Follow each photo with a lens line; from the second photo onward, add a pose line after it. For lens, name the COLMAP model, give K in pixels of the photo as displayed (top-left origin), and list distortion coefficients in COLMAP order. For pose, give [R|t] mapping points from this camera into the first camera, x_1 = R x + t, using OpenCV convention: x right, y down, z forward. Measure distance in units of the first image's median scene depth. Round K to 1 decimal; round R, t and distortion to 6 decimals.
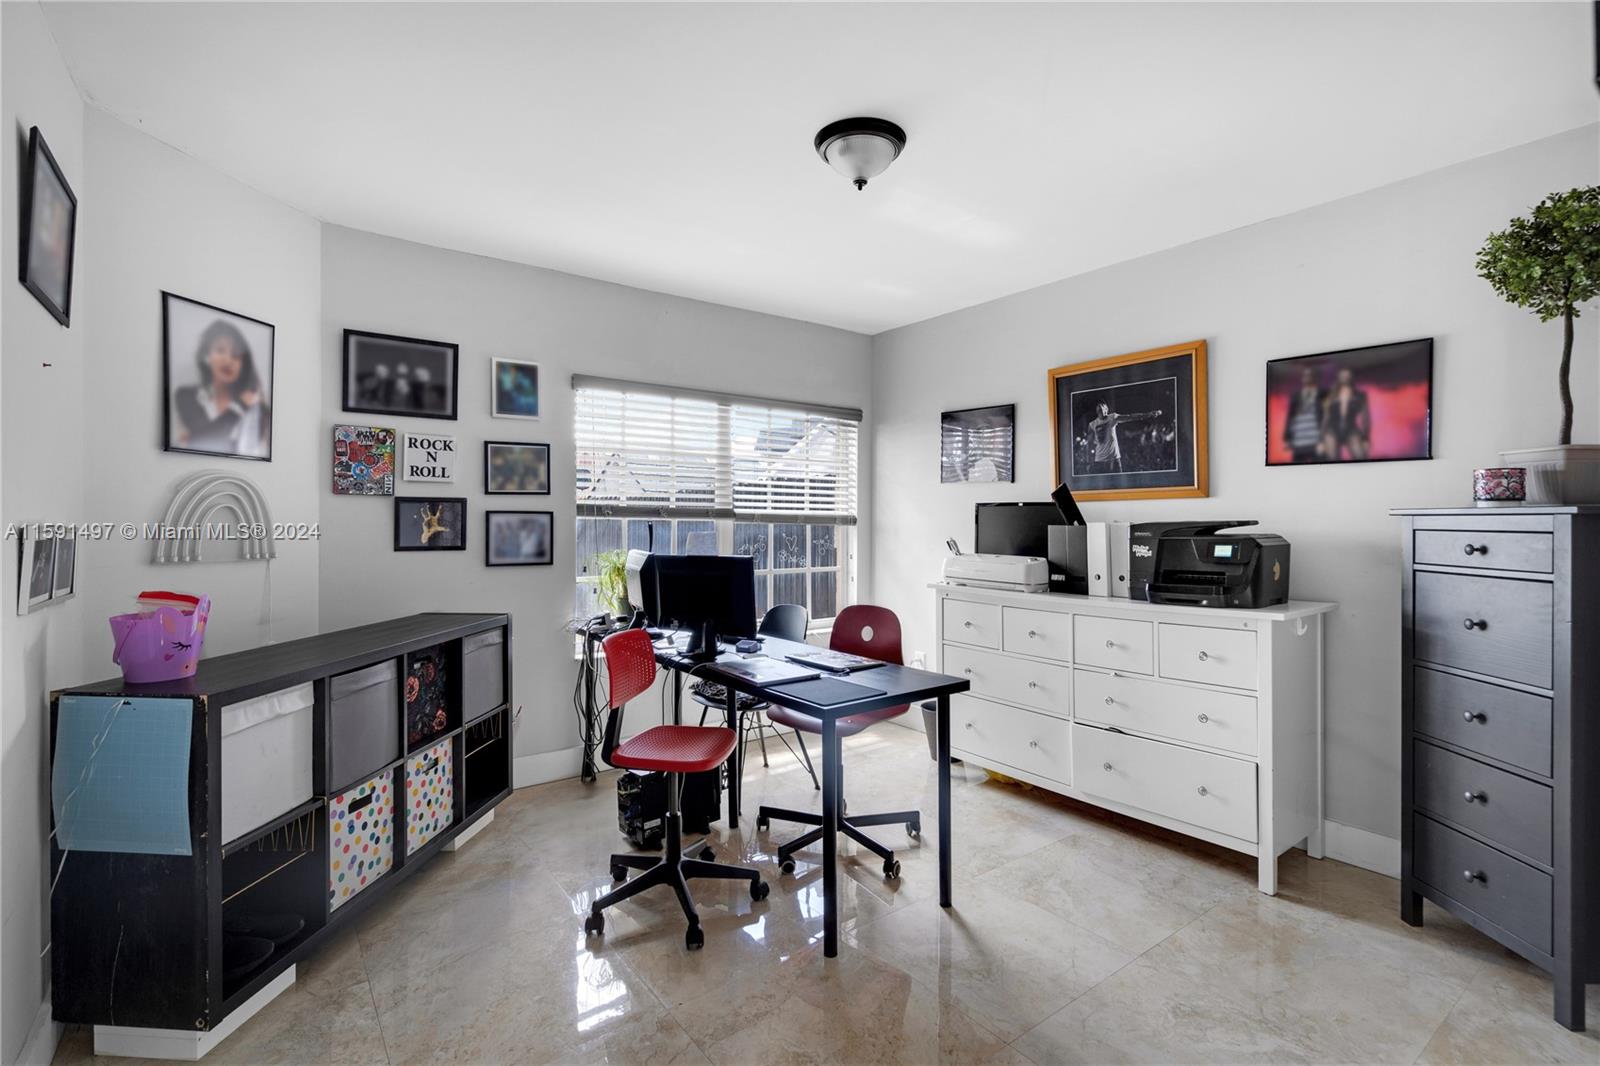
lens RADIAL K [[753.9, 0, 808.1], [0, 753.9, 509.0], [0, 0, 1]] dist [0.002469, 0.000488]
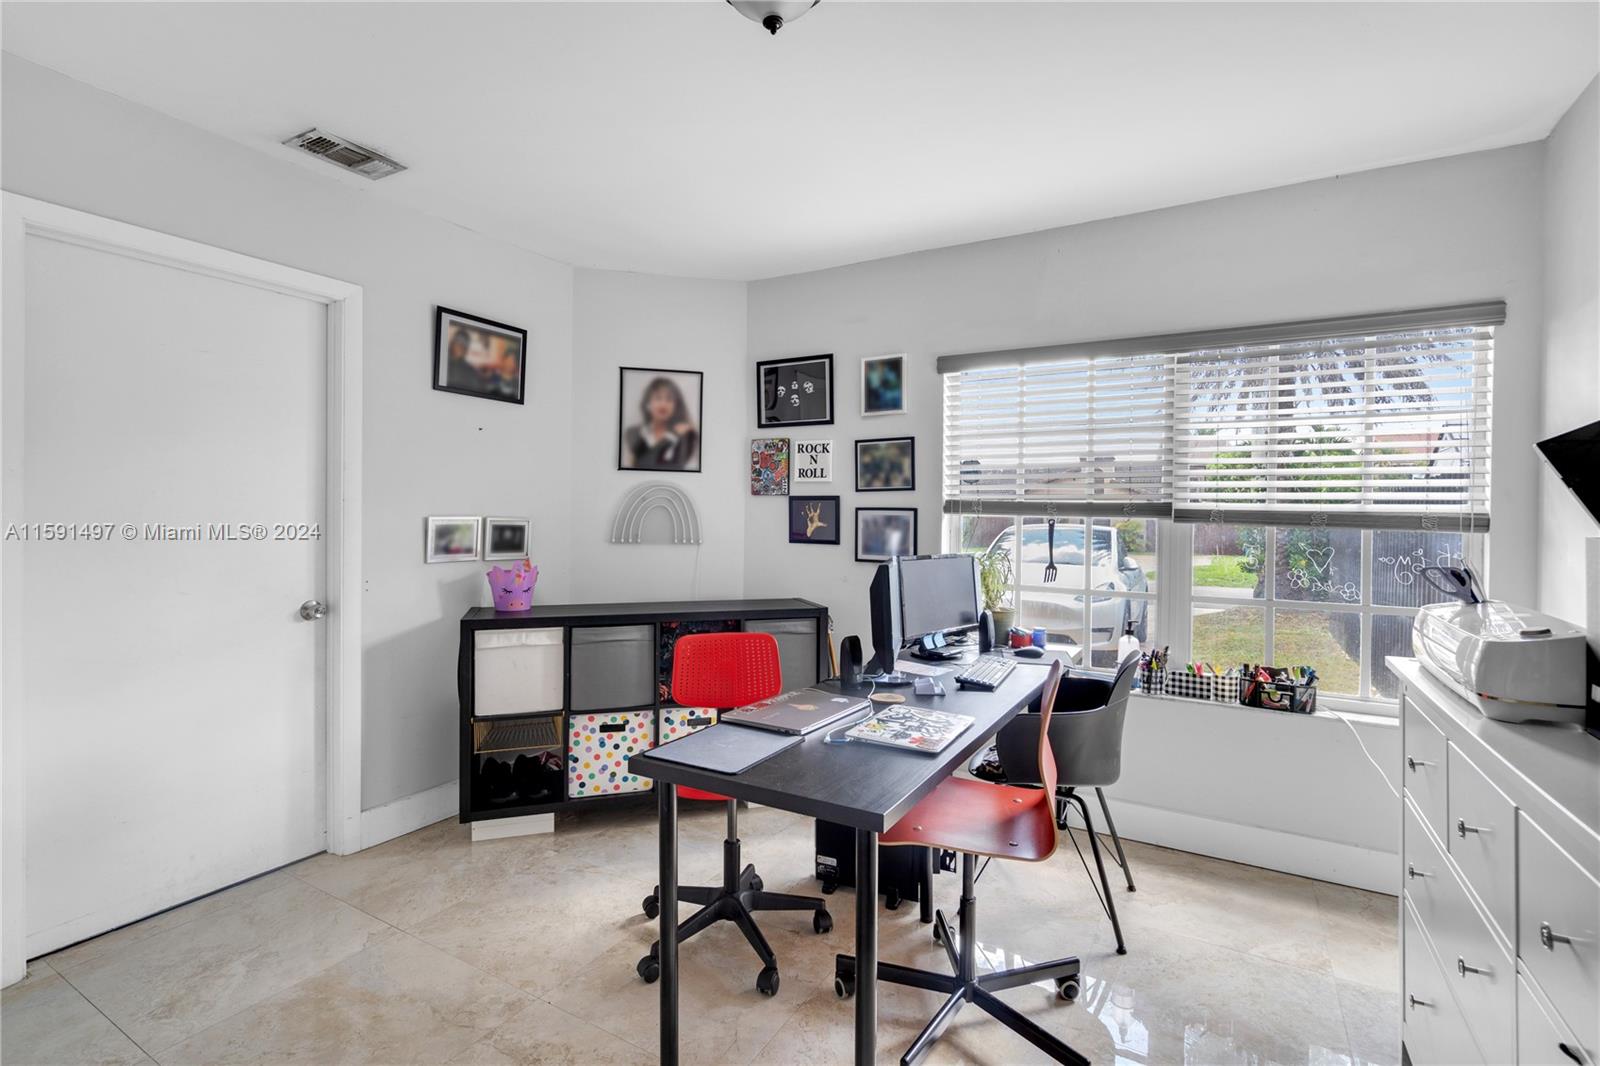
lens RADIAL K [[753.9, 0, 808.1], [0, 753.9, 509.0], [0, 0, 1]] dist [0.002469, 0.000488]
pose [[0.372168, -0.002387, -0.928162, 0.543339], [0.006925, 0.999976, 0.000205, 0.003939], [0.928139, -0.006504, 0.372176, 0.583783]]
